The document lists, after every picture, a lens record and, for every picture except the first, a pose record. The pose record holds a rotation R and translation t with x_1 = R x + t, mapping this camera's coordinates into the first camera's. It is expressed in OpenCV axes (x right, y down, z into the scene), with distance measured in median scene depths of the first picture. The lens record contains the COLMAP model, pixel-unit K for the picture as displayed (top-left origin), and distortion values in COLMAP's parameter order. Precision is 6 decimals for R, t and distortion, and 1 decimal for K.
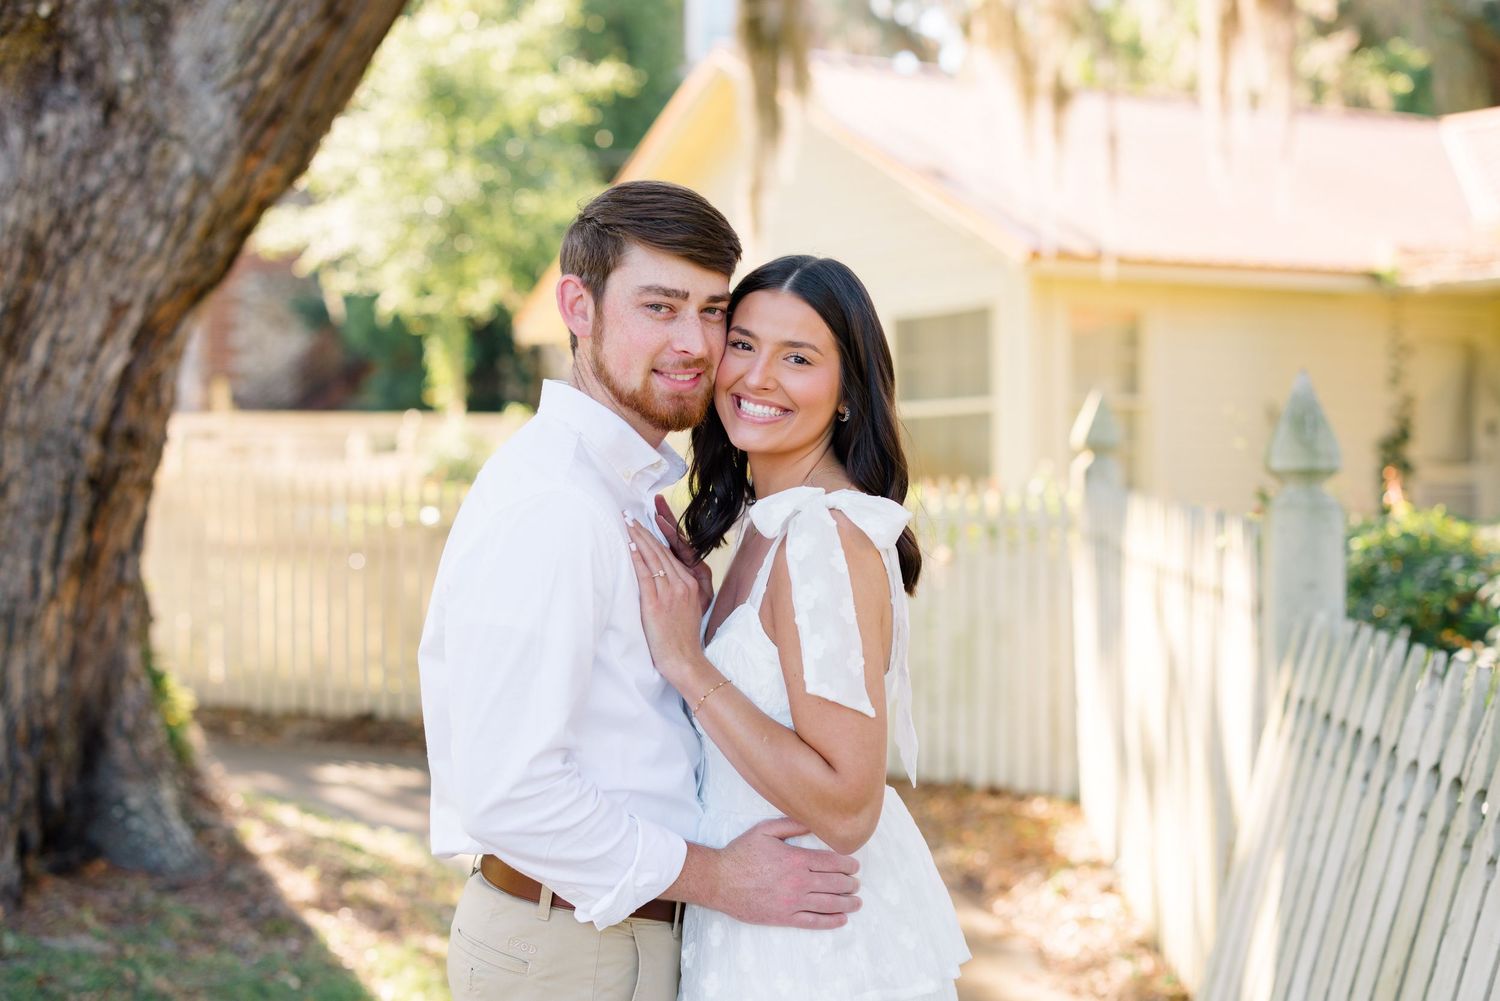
lens RADIAL K [[2146.5, 0, 750.0], [0, 2146.5, 500.5], [0, 0, 1]] dist [0.007576, -0.000493]
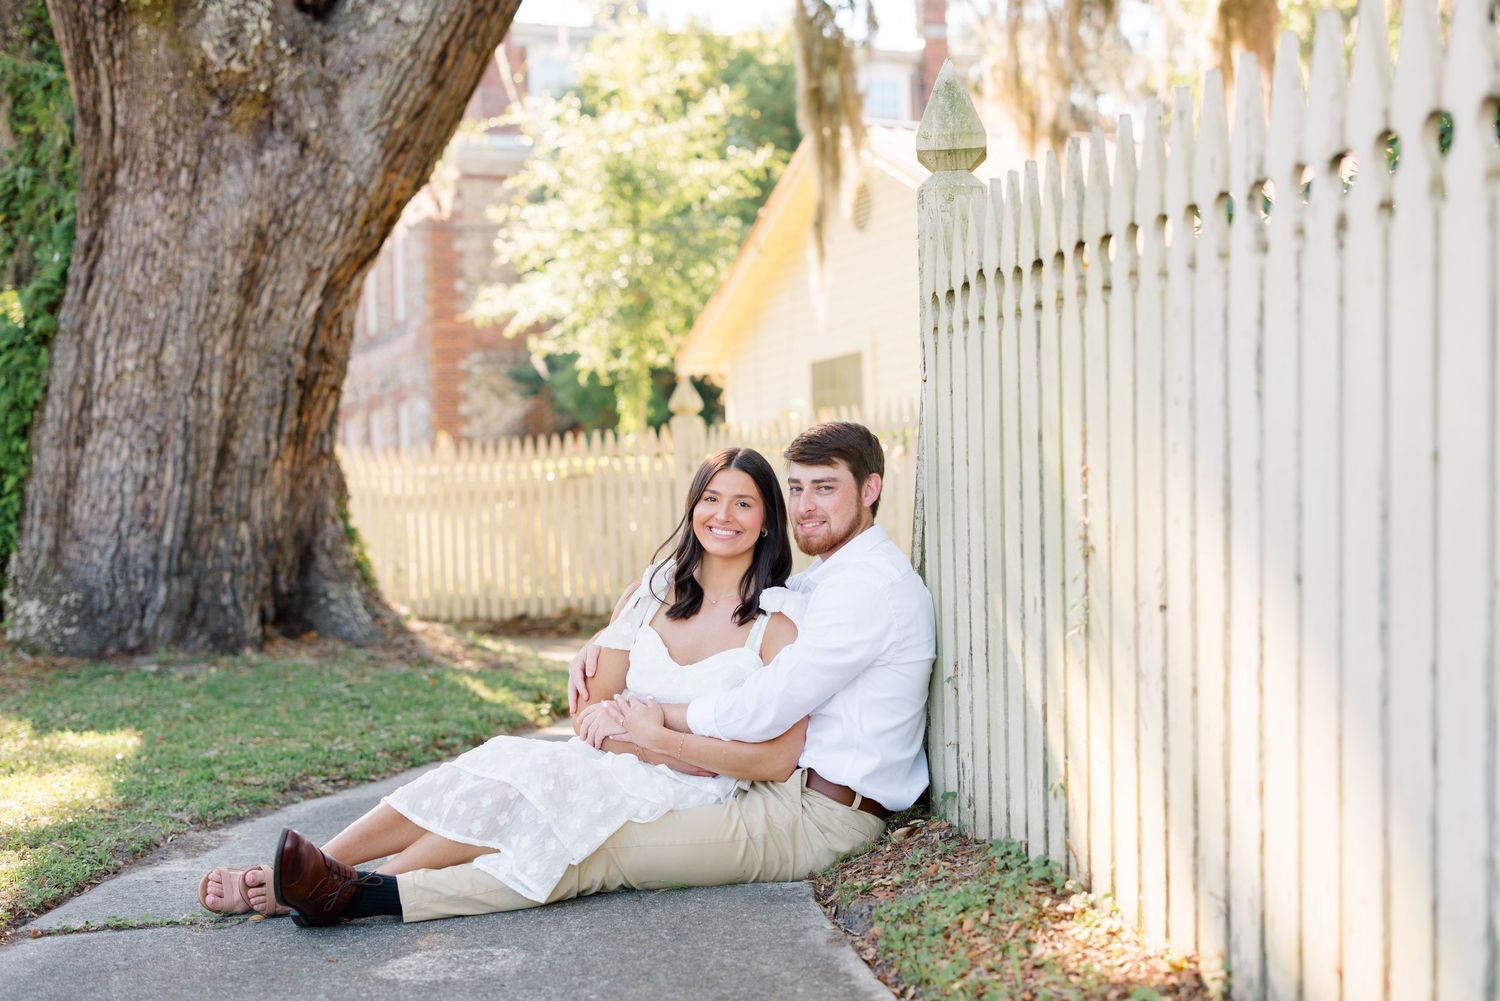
lens RADIAL K [[2061.0, 0, 750.0], [0, 2061.0, 500.5], [0, 0, 1]] dist [0.021070, 0.056759]
pose [[0.993742, -0.033562, -0.106536, 0.190606], [0.029448, 0.998768, -0.039950, 0.153708], [0.107745, 0.036563, 0.993506, -0.495006]]
